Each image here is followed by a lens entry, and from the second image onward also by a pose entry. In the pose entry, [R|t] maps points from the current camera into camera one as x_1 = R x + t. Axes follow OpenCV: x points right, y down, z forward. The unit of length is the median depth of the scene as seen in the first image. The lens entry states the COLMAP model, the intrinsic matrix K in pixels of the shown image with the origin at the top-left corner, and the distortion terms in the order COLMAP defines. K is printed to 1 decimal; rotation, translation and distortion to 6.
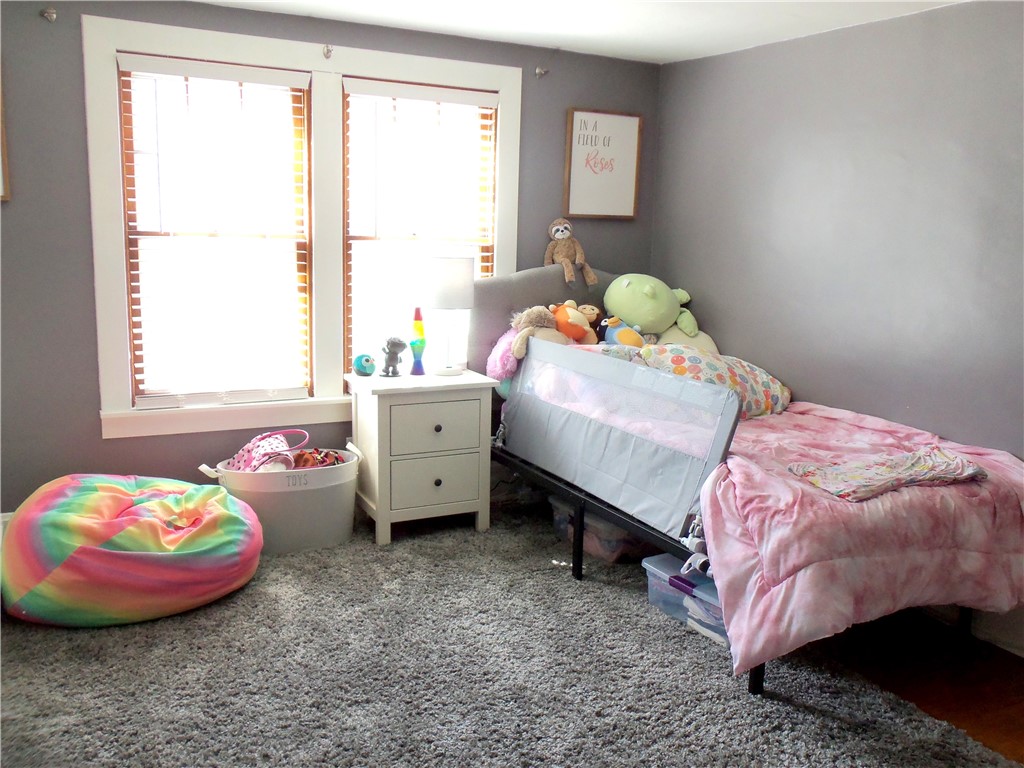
lens RADIAL K [[894.6, 0, 519.3], [0, 894.6, 381.1], [0, 0, 1]] dist [0.001361, -0.023068]
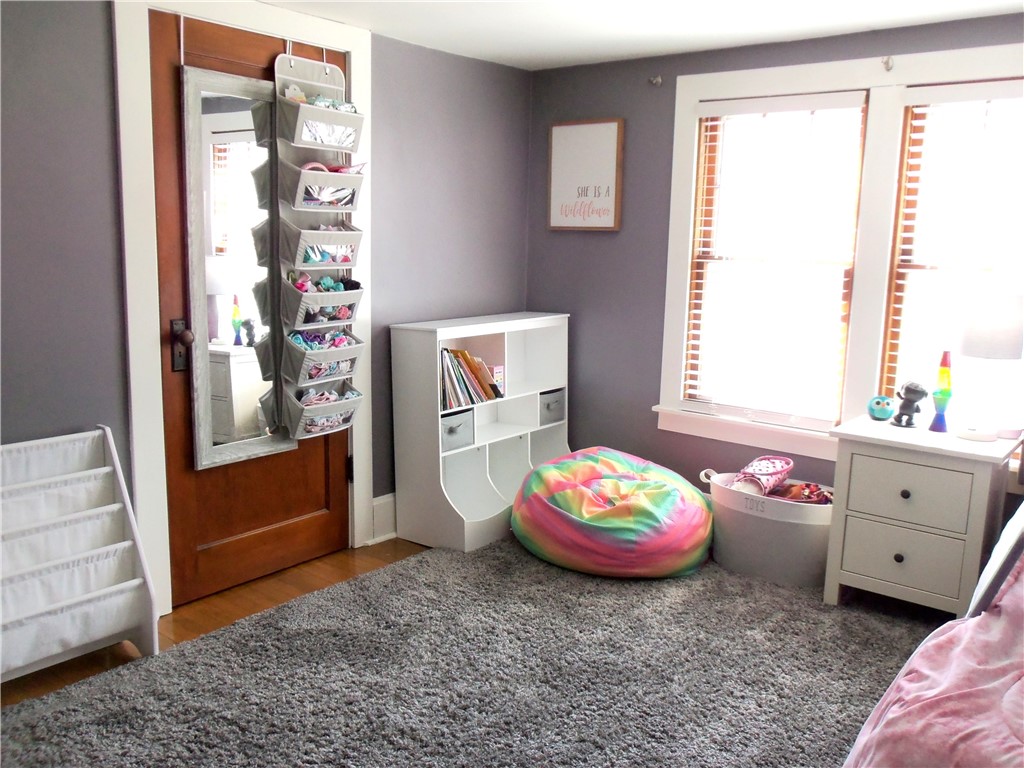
lens RADIAL K [[894.6, 0, 519.5], [0, 894.6, 386.6], [0, 0, 1]] dist [0.001361, -0.023068]
pose [[0.402626, 0.136142, -0.905184, 0.514910], [-0.171555, 0.982578, 0.071475, -0.043842], [0.899145, 0.126511, 0.418968, 0.321949]]
